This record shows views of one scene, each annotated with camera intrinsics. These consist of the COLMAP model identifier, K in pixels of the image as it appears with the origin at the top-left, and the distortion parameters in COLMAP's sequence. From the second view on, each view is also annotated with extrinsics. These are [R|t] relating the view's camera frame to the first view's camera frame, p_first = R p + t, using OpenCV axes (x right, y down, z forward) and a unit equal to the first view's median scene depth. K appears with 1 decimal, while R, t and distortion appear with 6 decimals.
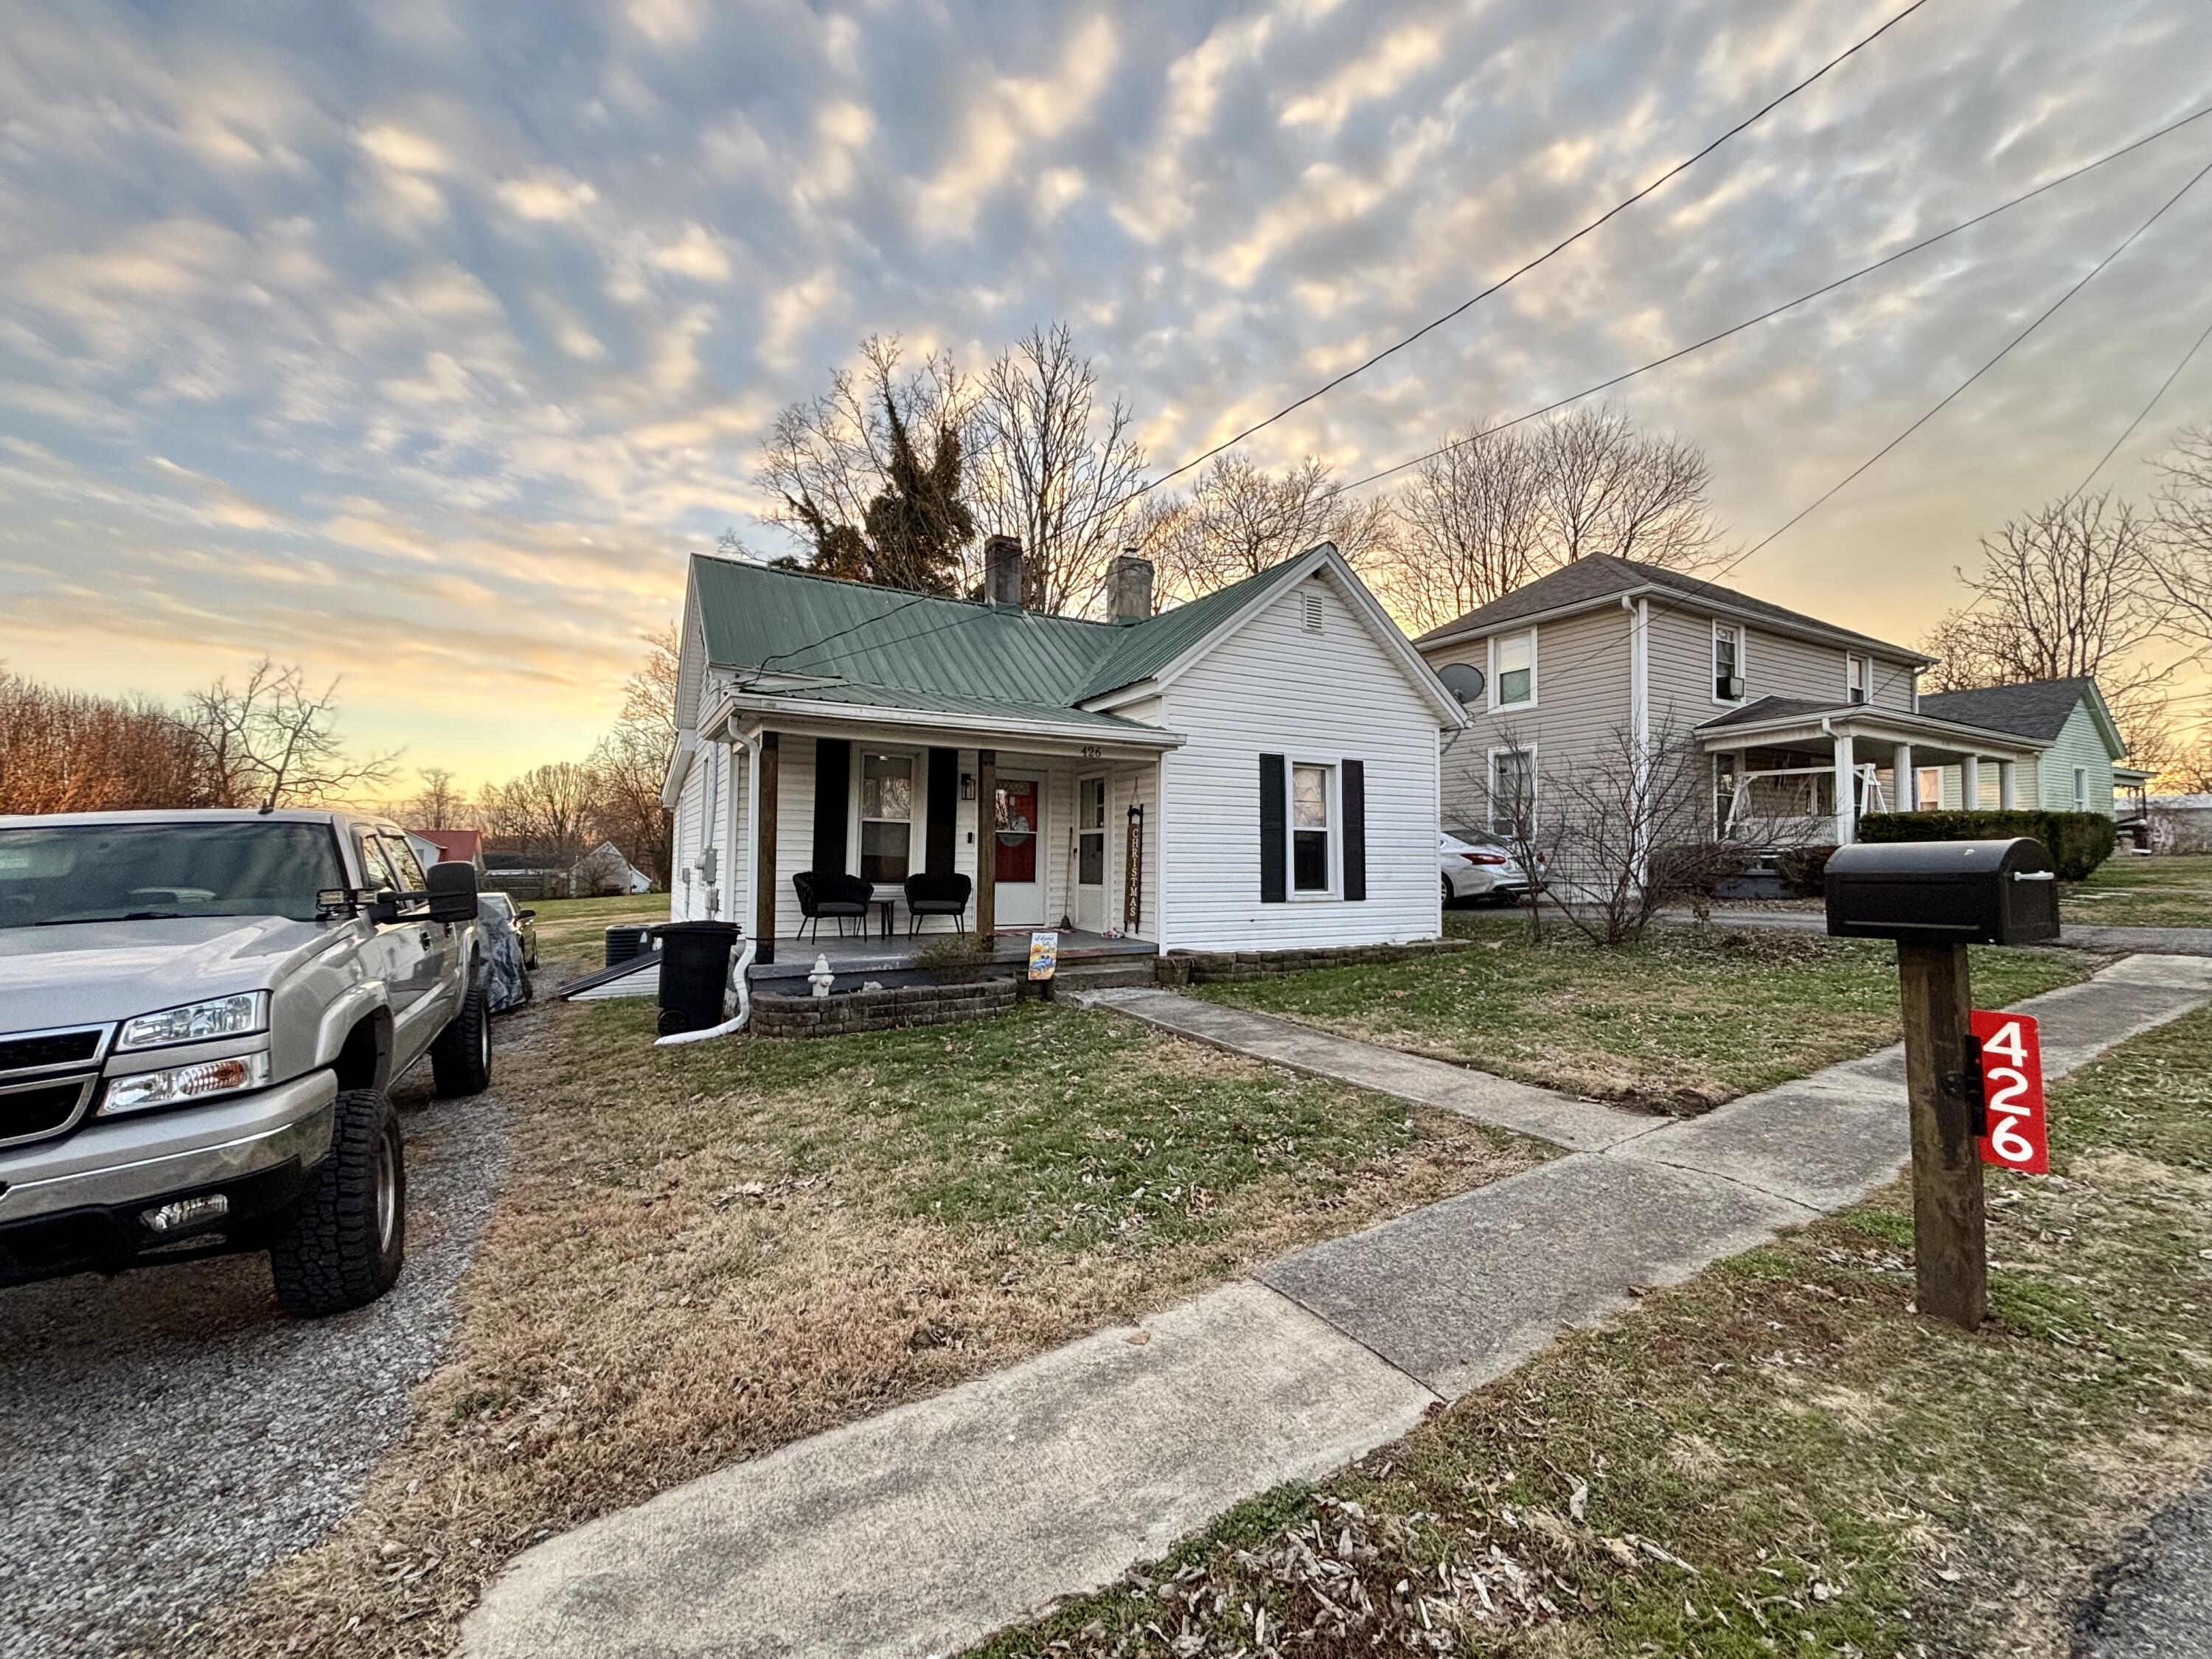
lens RADIAL K [[890.4, 0, 1101.8], [0, 890.4, 826.8], [0, 0, 1]] dist [0.019255, -0.000068]
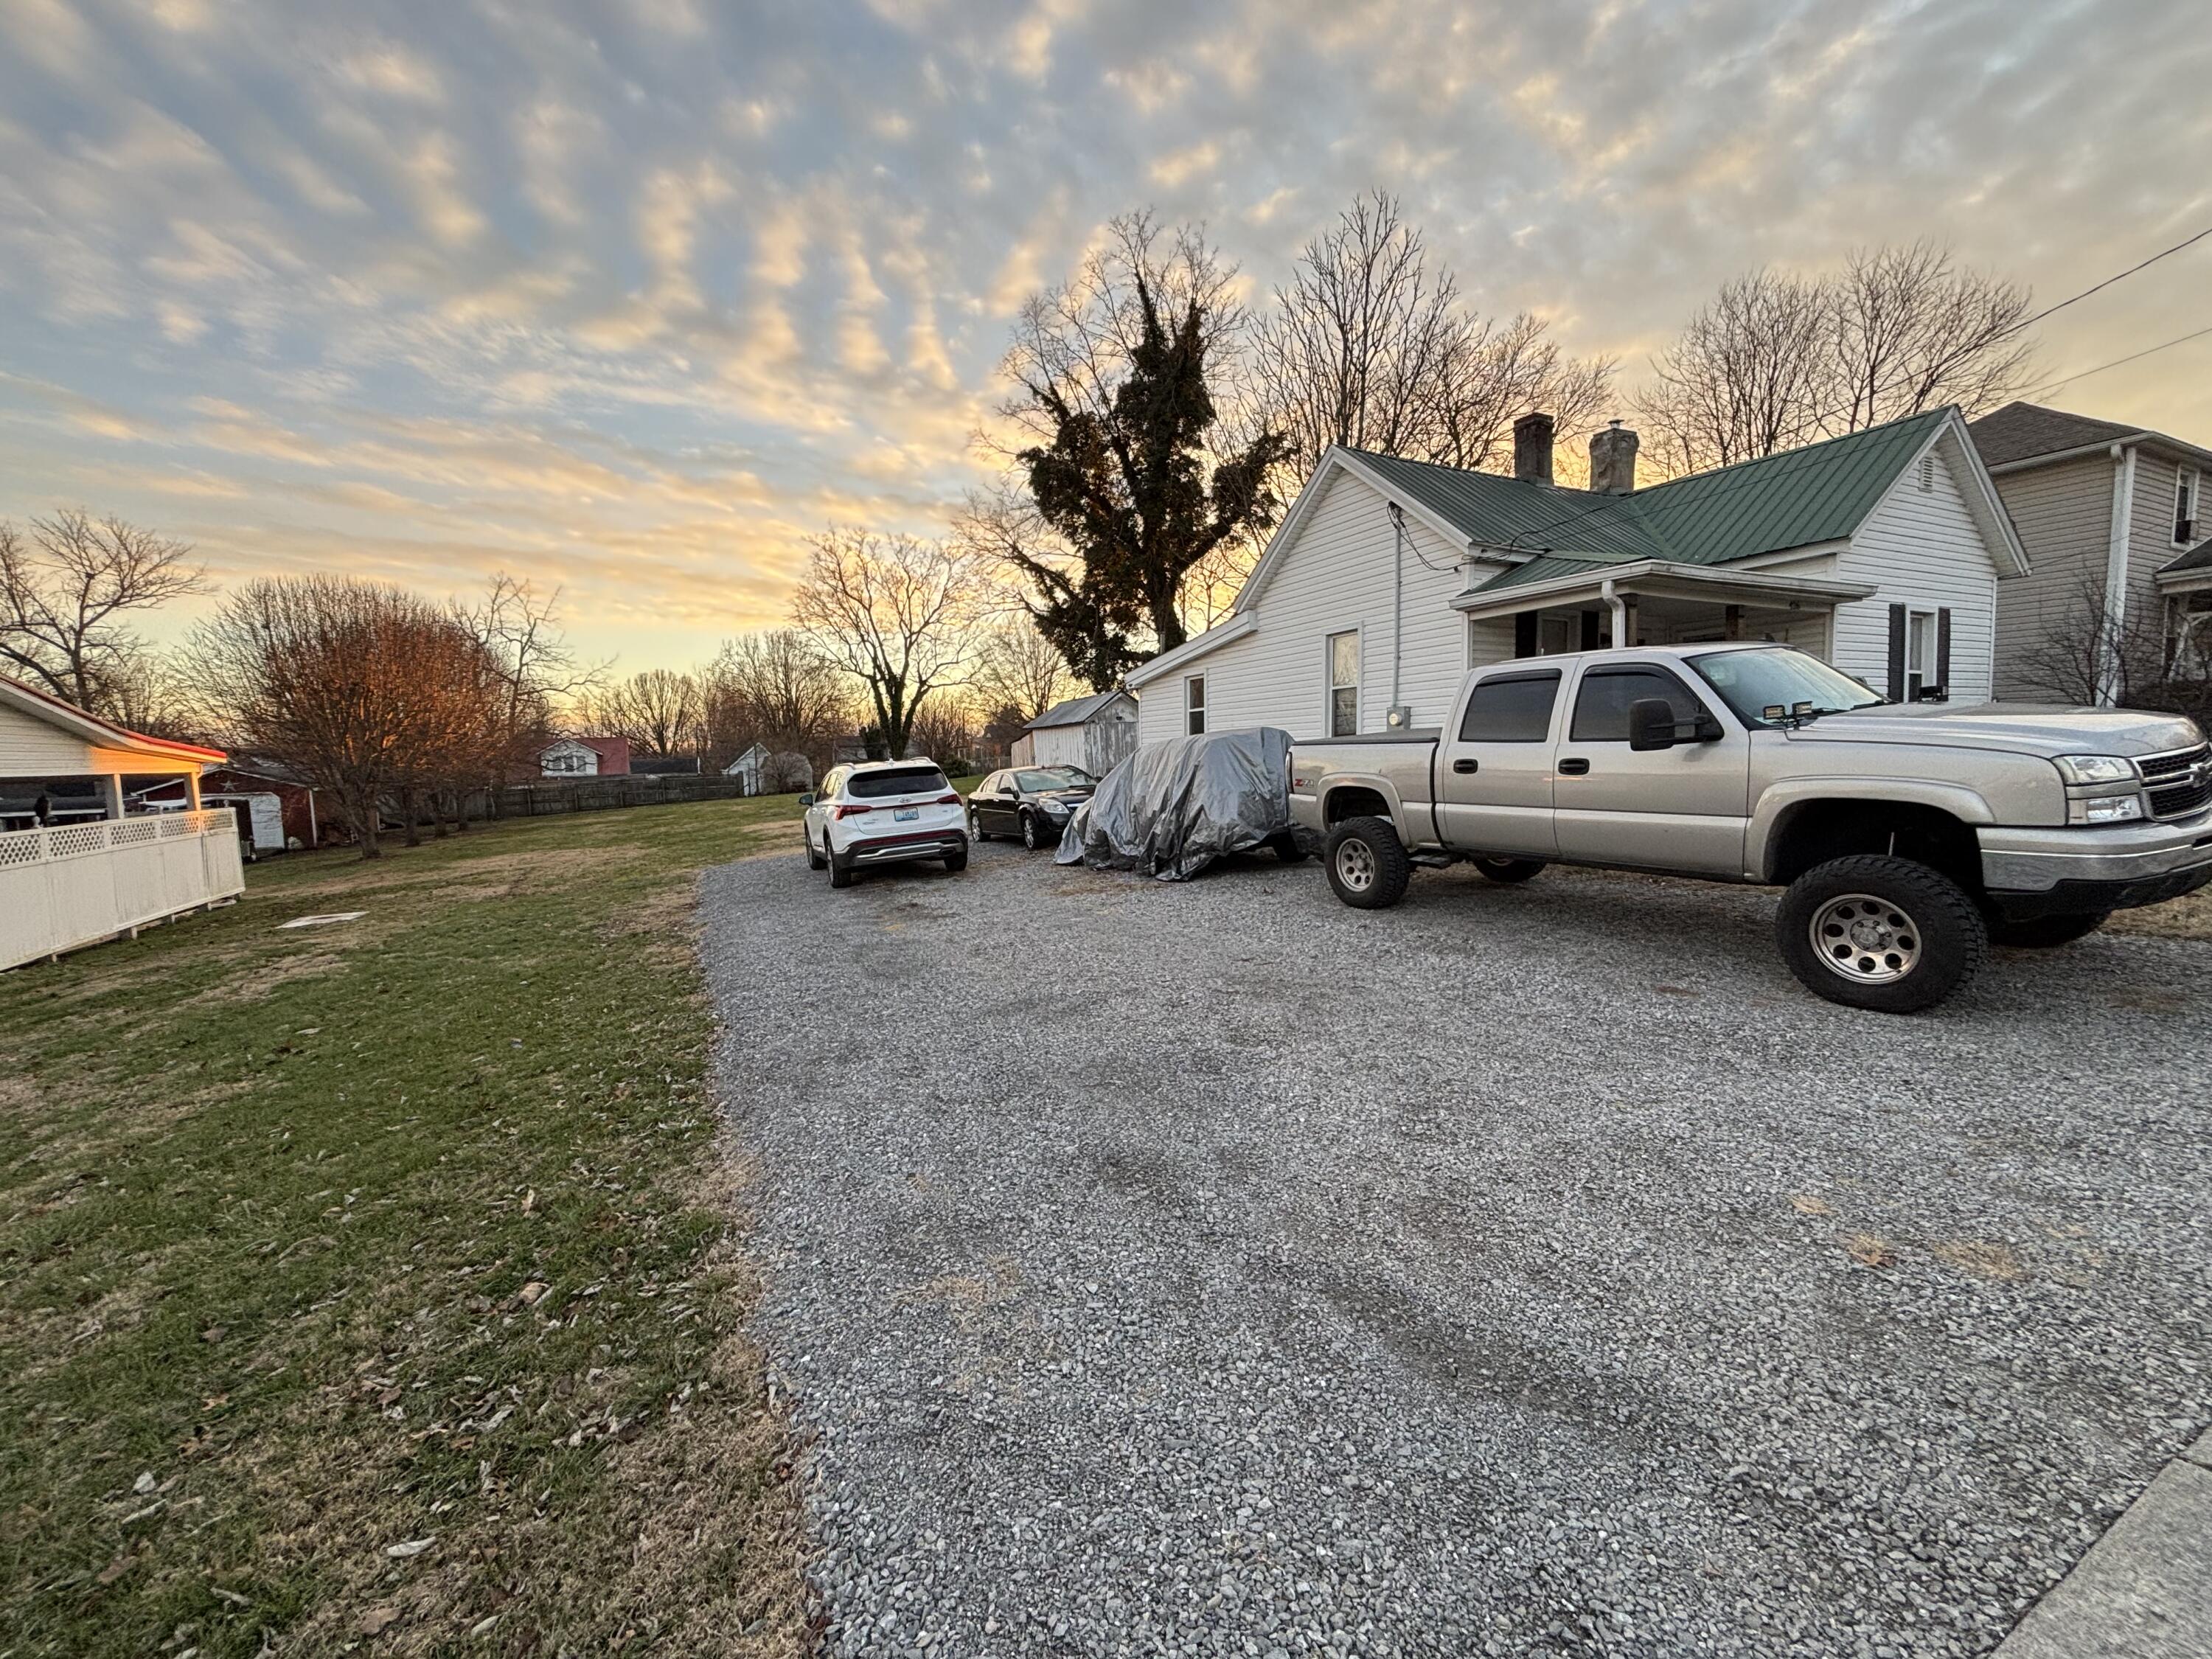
lens RADIAL K [[896.8, 0, 1114.2], [0, 896.8, 823.2], [0, 0, 1]] dist [0.002893, 0.000847]
pose [[0.998239, -0.028355, -0.052108, -0.490771], [0.034227, 0.992717, 0.115508, 0.018128], [0.048453, -0.117088, 0.991939, -0.138698]]
